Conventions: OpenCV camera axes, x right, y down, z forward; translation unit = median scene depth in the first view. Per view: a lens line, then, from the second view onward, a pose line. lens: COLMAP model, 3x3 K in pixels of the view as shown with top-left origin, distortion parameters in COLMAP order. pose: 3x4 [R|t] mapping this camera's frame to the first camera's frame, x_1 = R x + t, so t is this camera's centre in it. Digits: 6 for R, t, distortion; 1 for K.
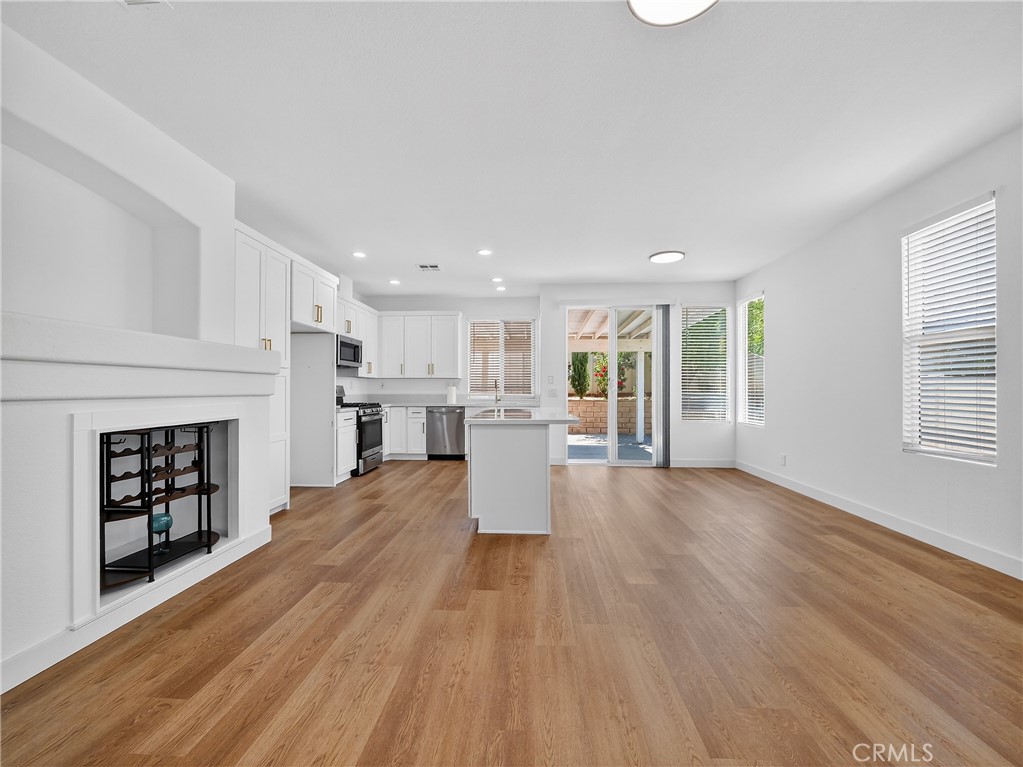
lens RADIAL K [[428.9, 0, 511.8], [0, 428.9, 389.2], [0, 0, 1]] dist [-0.004446, -0.000465]
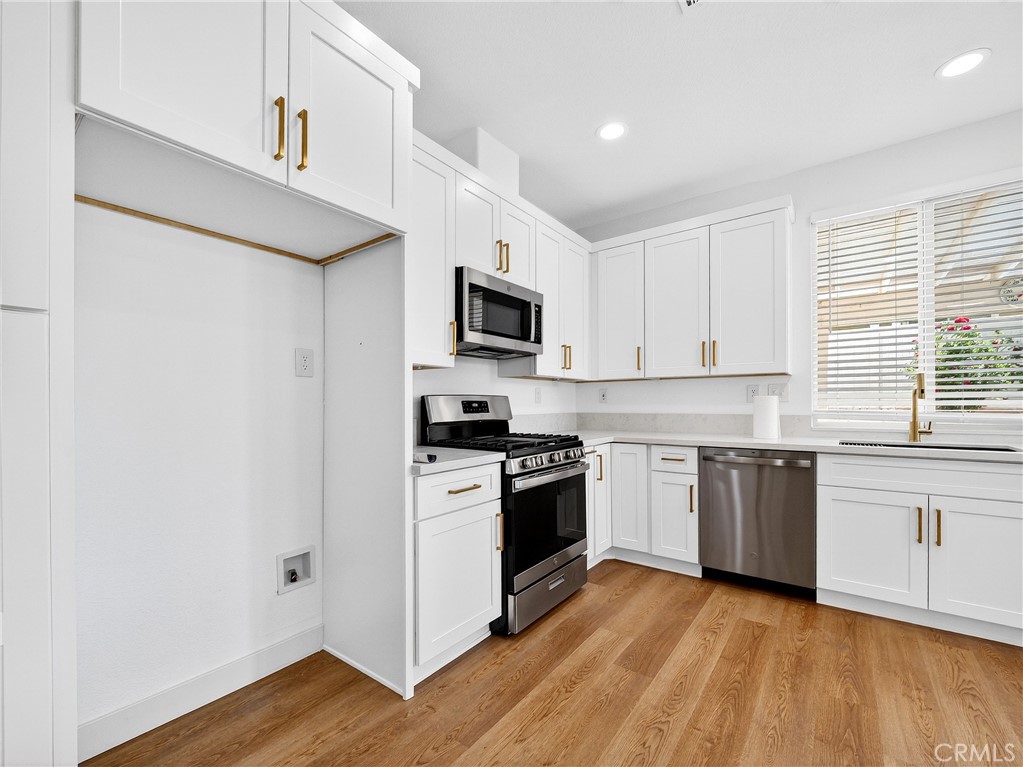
lens RADIAL K [[439.2, 0, 508.0], [0, 439.2, 401.7], [0, 0, 1]] dist [-0.003912, -0.000588]
pose [[0.829740, -0.005873, -0.558119, -0.133922], [0.005304, 0.999982, -0.002638, -0.000604], [0.558125, -0.000771, 0.829757, 0.637790]]
